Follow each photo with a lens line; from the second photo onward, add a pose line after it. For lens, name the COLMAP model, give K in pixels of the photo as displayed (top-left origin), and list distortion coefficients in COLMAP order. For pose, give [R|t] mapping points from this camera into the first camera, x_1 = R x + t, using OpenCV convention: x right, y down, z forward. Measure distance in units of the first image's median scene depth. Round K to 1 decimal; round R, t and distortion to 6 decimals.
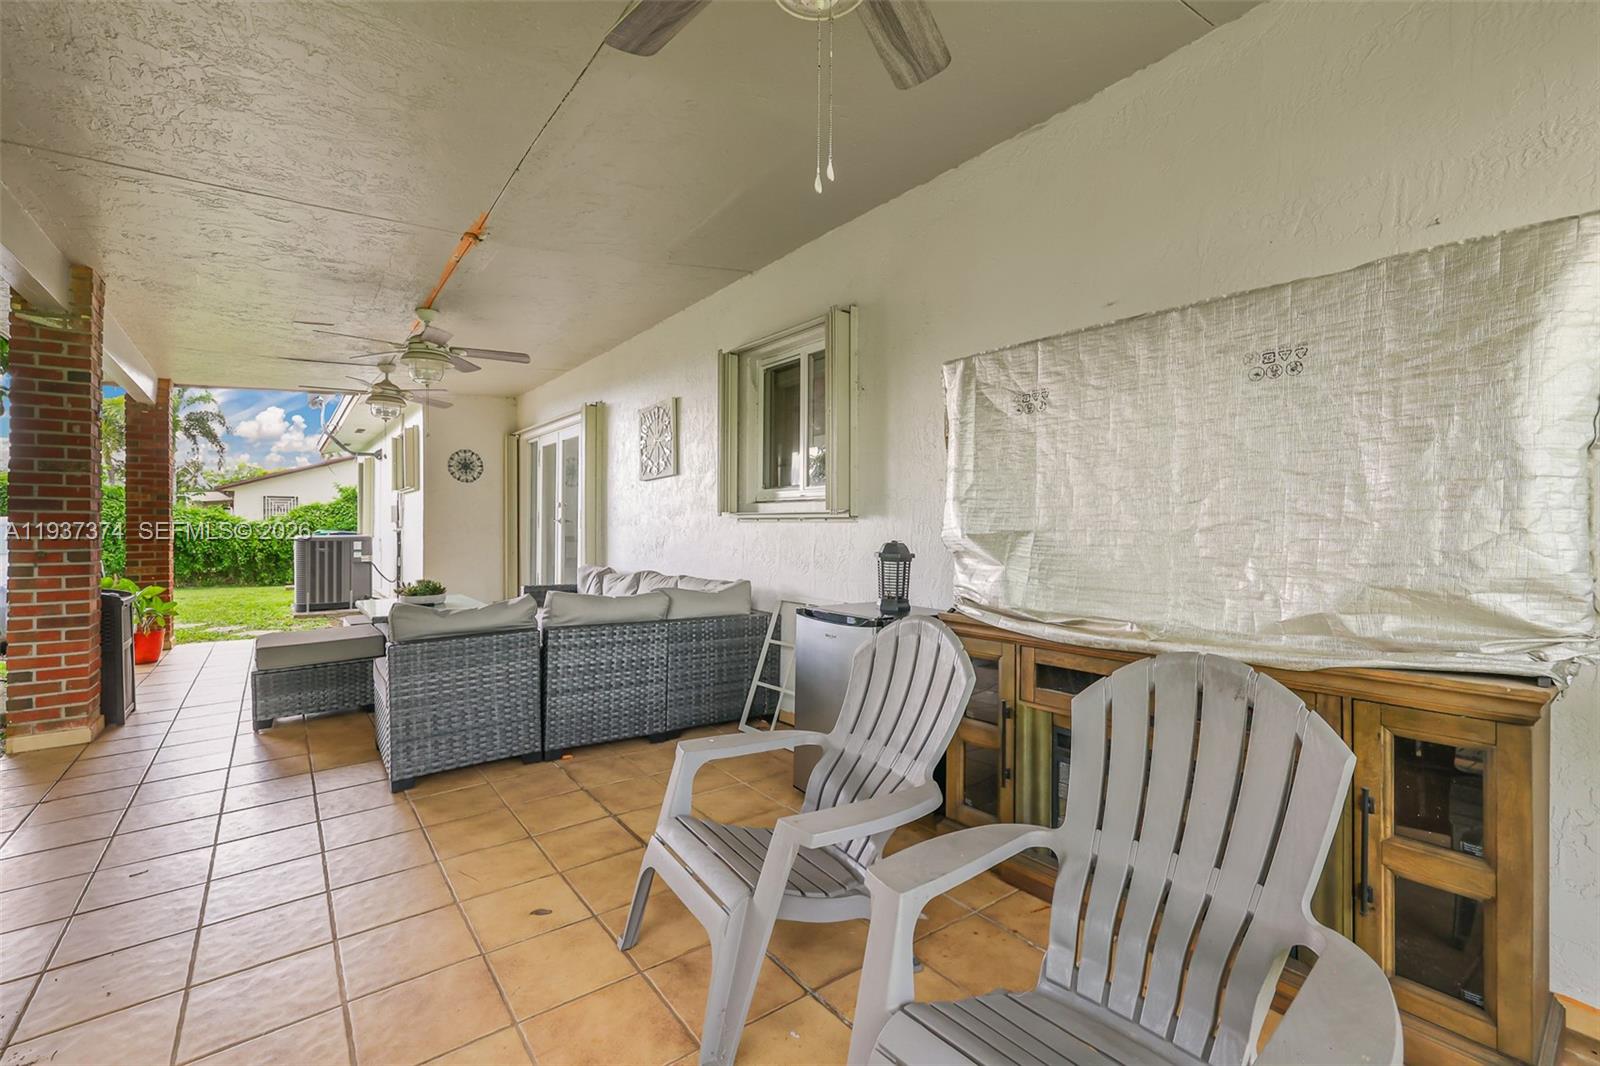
lens RADIAL K [[685.6, 0, 799.3], [0, 685.6, 527.8], [0, 0, 1]] dist [0.006807, -0.000044]
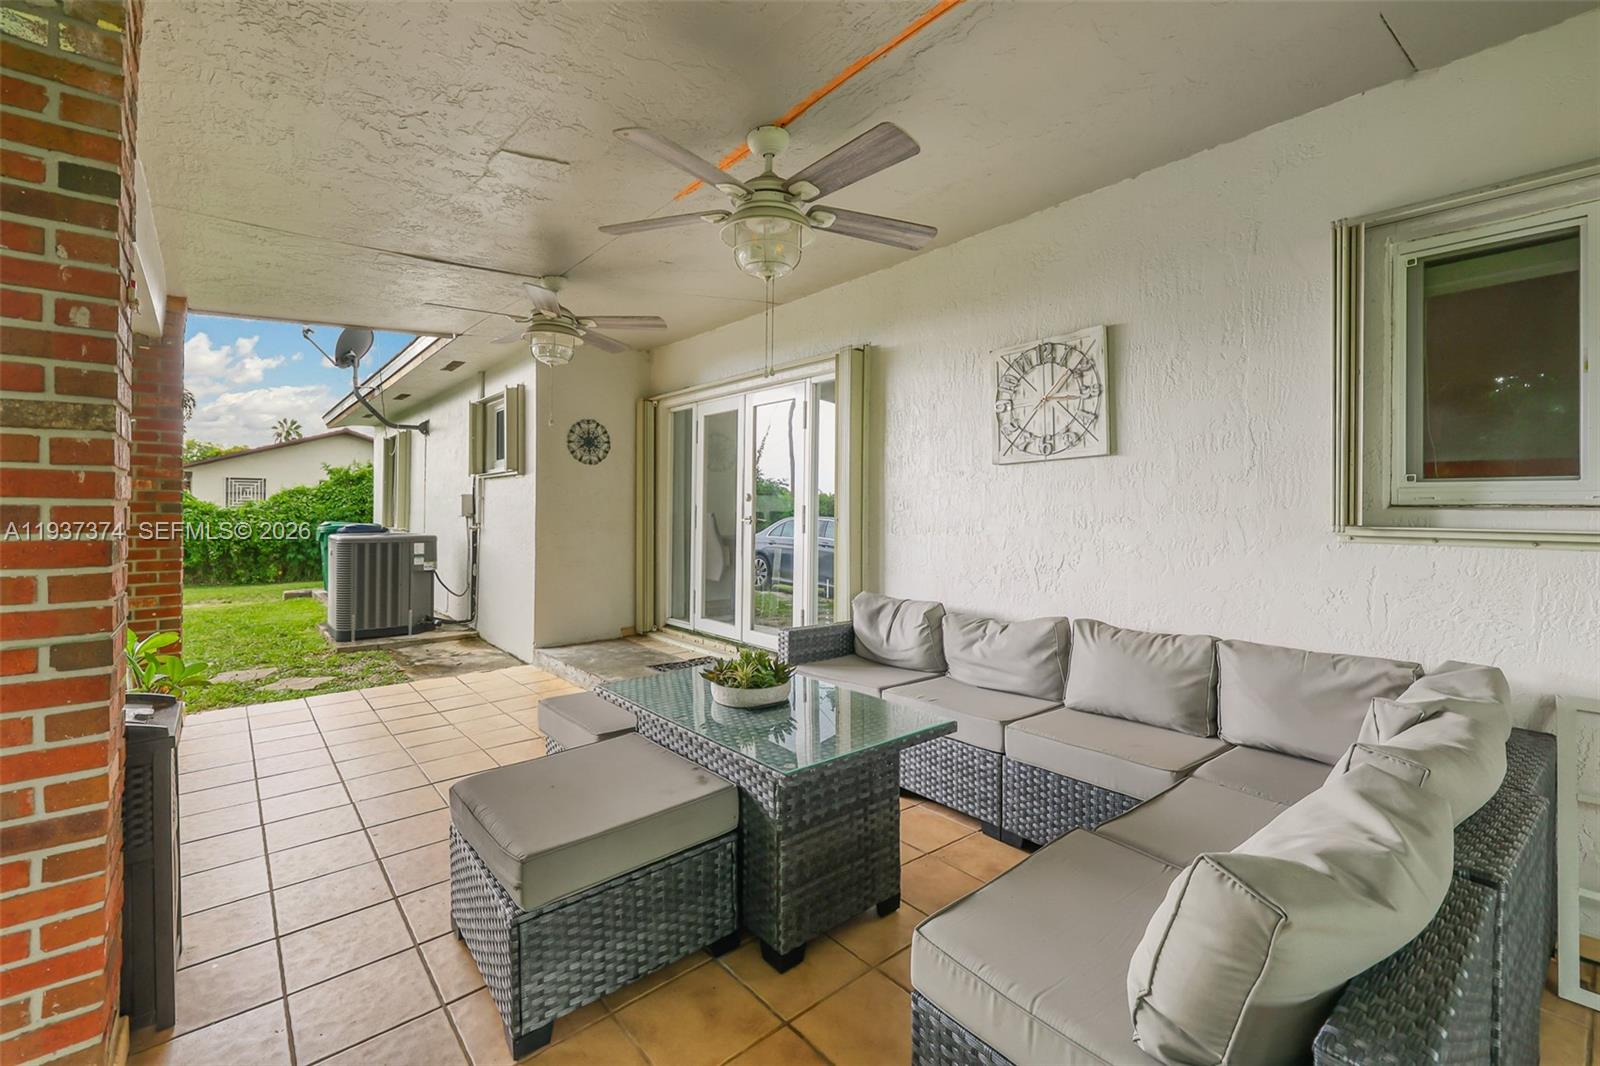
lens RADIAL K [[685.6, 0, 815.8], [0, 685.6, 506.5], [0, 0, 1]] dist [0.006807, -0.000044]
pose [[0.998078, 0.005558, 0.061718, -0.378581], [-0.004986, 0.999943, -0.009417, -0.021473], [-0.061767, 0.009091, 0.998049, 0.339294]]
